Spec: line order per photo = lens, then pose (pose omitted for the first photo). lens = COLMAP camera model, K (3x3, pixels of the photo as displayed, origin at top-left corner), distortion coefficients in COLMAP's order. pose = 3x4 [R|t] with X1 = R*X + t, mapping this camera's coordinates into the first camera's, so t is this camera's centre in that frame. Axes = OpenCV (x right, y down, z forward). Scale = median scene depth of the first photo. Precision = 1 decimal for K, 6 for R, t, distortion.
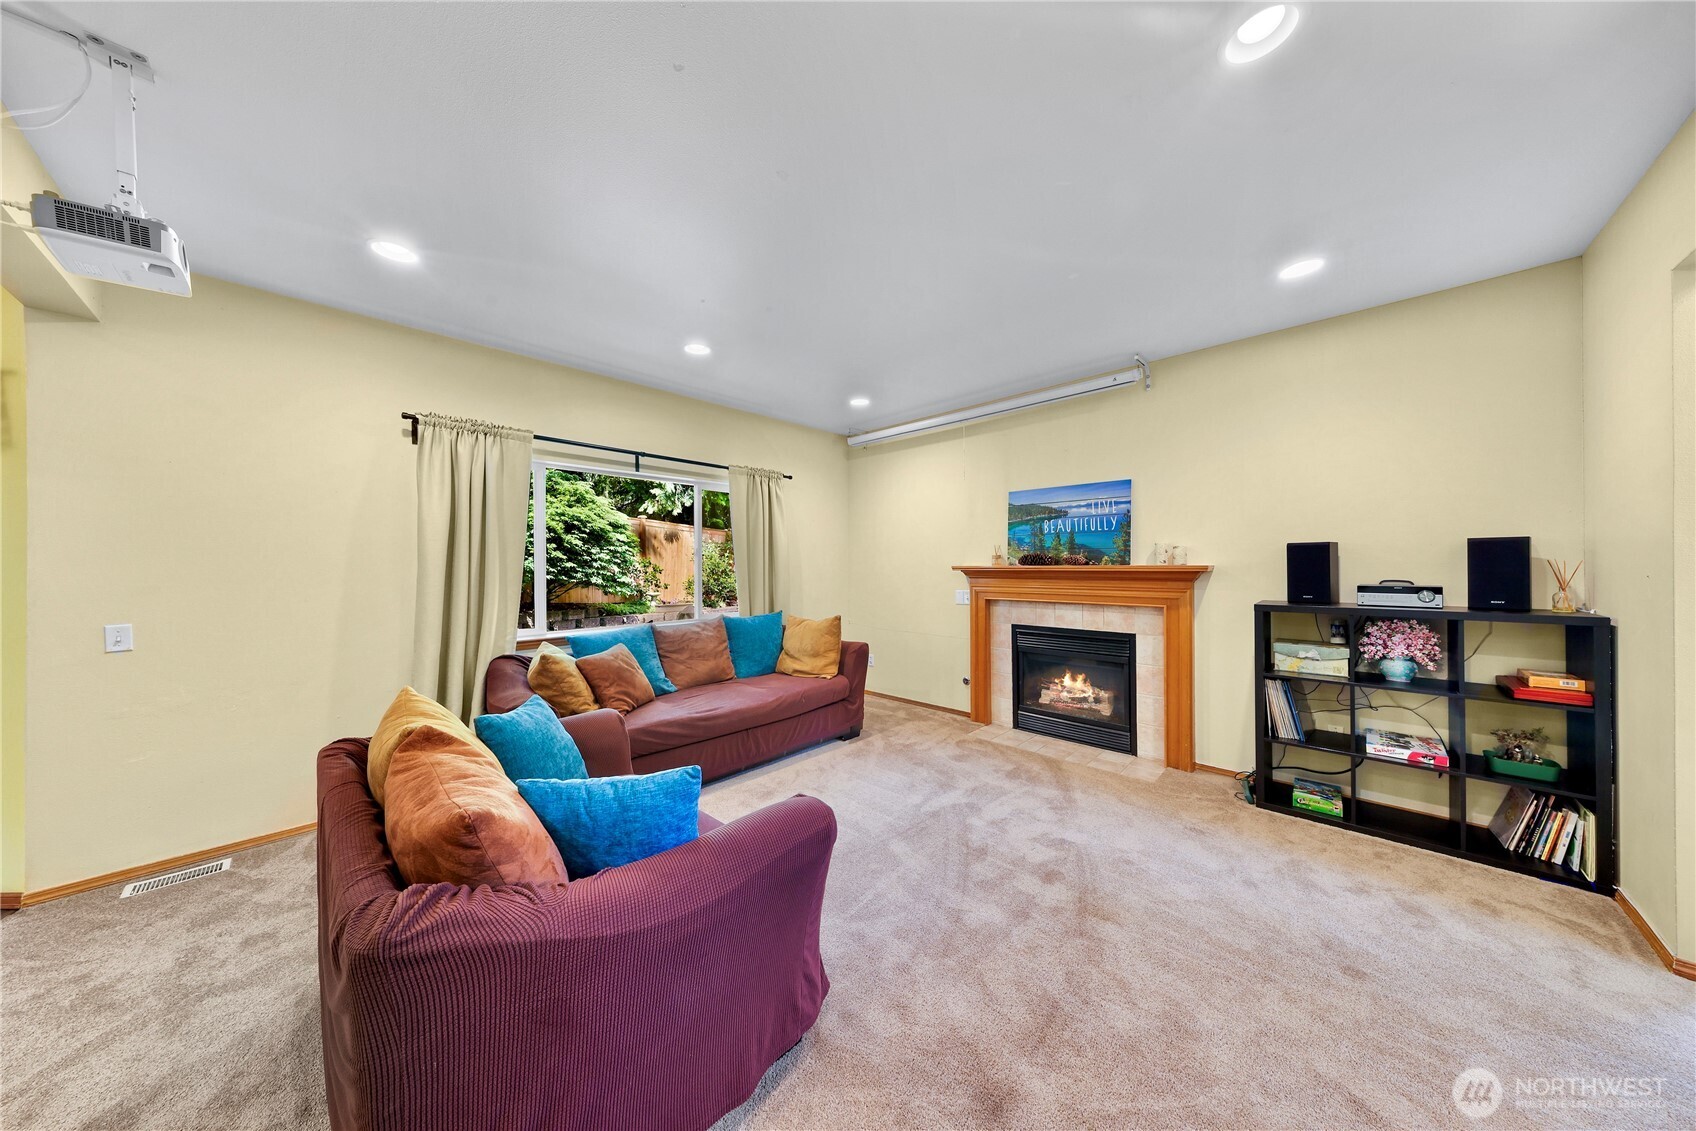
lens RADIAL K [[531.0, 0, 827.1], [0, 531.0, 562.3], [0, 0, 1]] dist [0.000220, 0.000062]
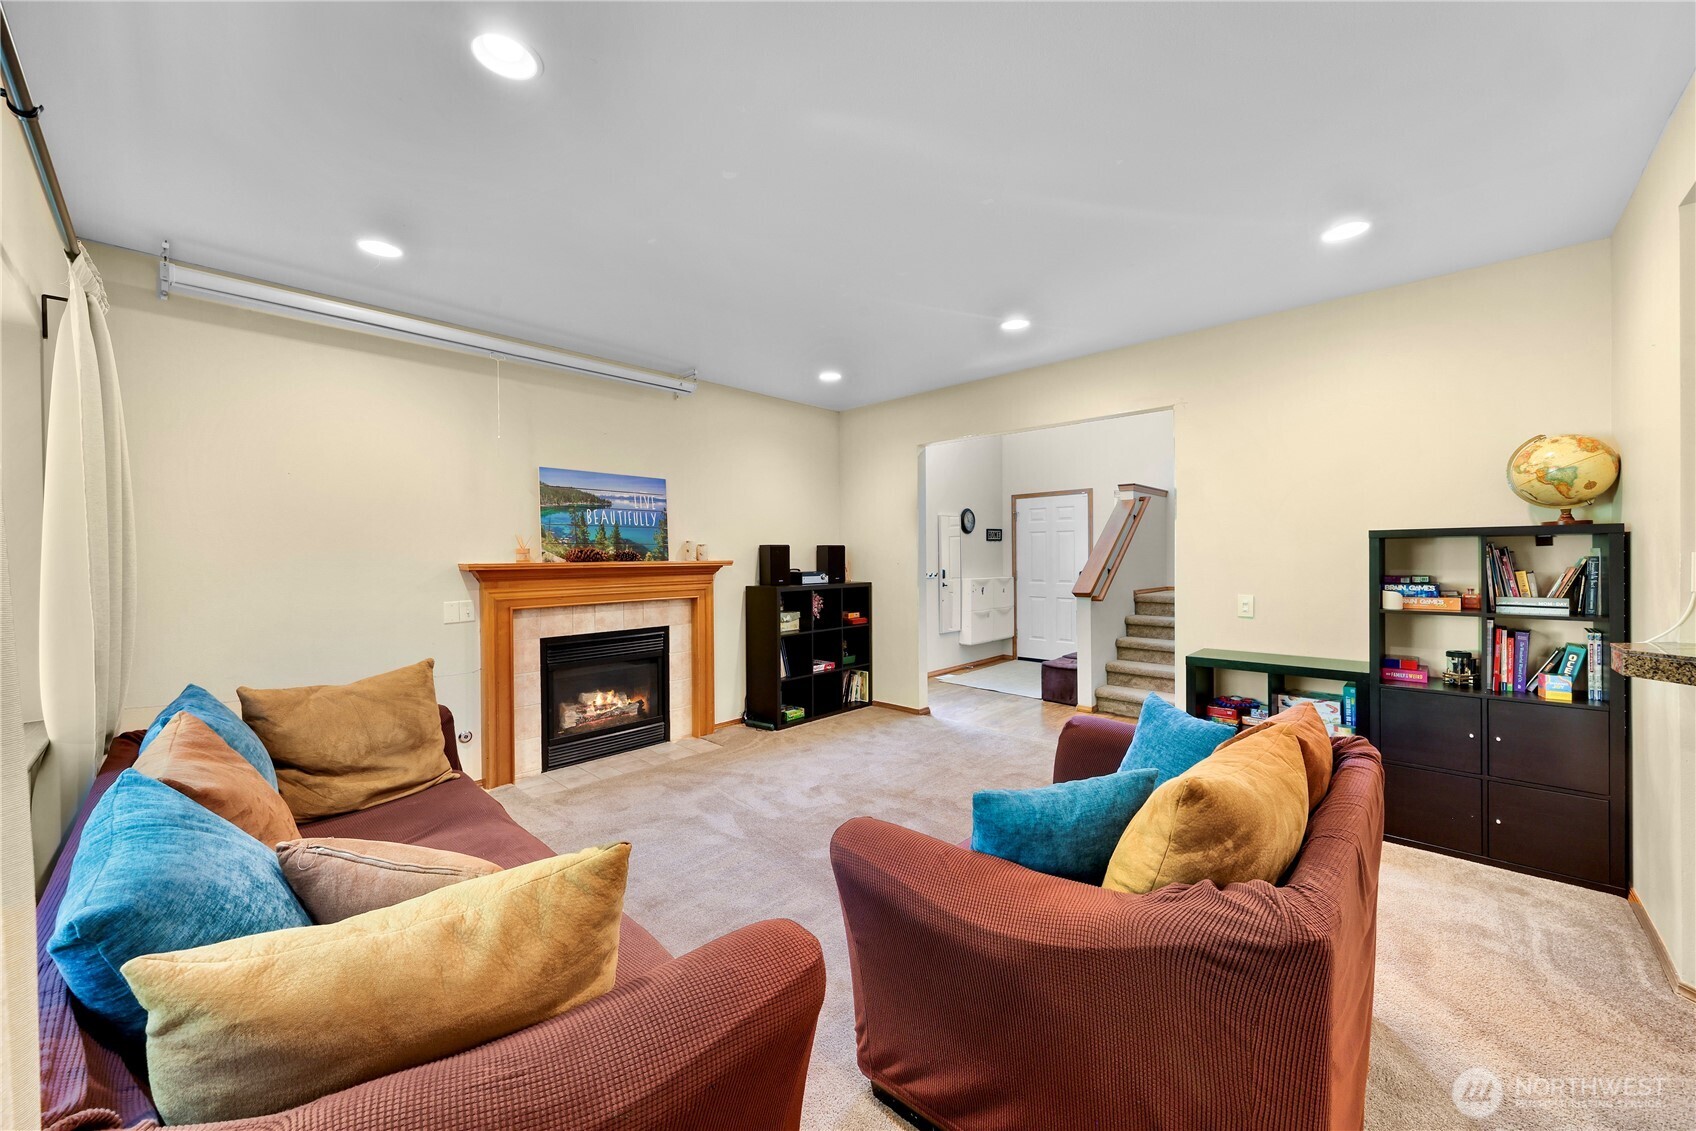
lens RADIAL K [[636.6, 0, 859.1], [0, 636.6, 561.9], [0, 0, 1]] dist [0.002242, -0.000251]
pose [[-0.056998, -0.001435, 0.998373, -0.678339], [0.005064, 0.999986, 0.001726, 0.006411], [-0.998361, 0.005154, -0.056990, 0.663303]]
